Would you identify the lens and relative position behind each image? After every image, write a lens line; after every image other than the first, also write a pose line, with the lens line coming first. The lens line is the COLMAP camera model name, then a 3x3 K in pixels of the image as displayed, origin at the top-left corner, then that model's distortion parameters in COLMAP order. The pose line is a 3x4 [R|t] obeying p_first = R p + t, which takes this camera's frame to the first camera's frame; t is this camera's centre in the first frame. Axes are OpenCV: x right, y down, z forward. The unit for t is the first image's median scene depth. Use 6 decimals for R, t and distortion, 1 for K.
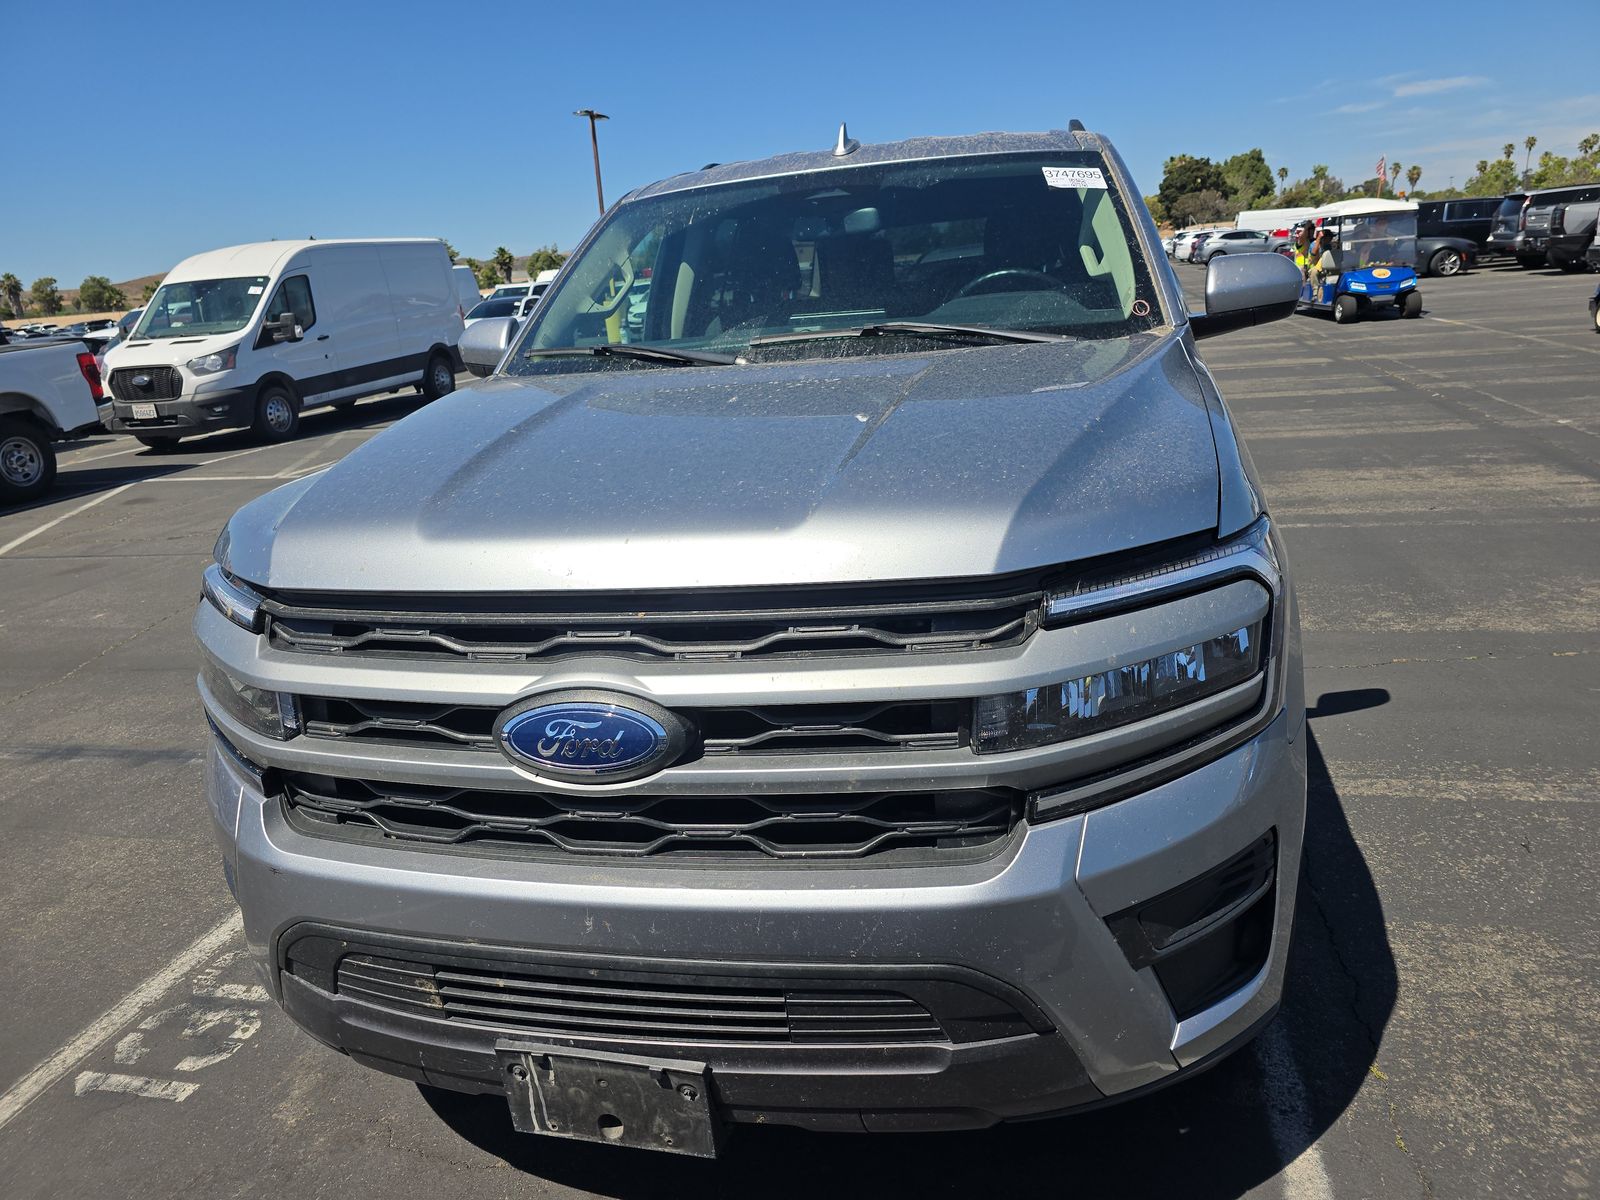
lens RADIAL K [[1084.5, 0, 804.9], [0, 1084.5, 595.0], [0, 0, 1]] dist [0.075344, -0.073575]
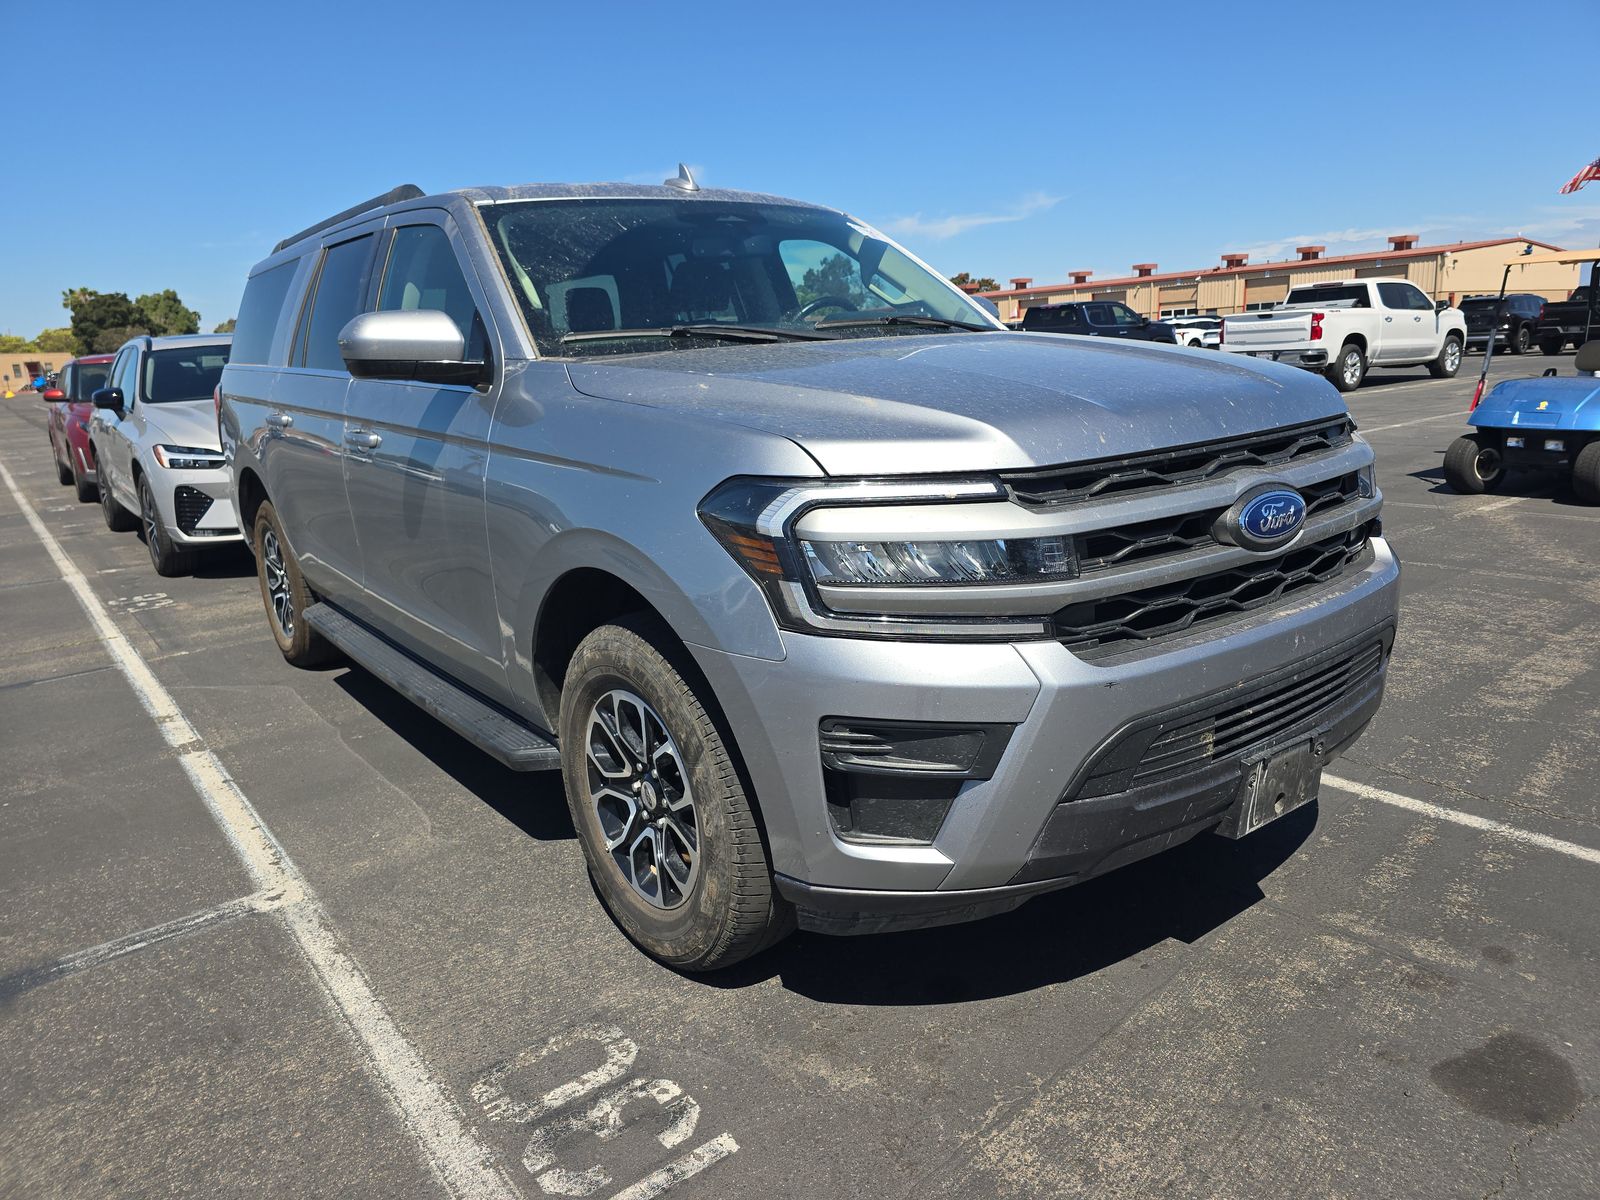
lens RADIAL K [[1084.5, 0, 804.9], [0, 1084.5, 595.0], [0, 0, 1]] dist [0.075344, -0.073575]
pose [[0.621605, -0.129513, 0.772550, -1.009383], [0.225267, 0.974132, -0.017946, 0.069401], [-0.750242, 0.185185, 0.634700, 0.321611]]
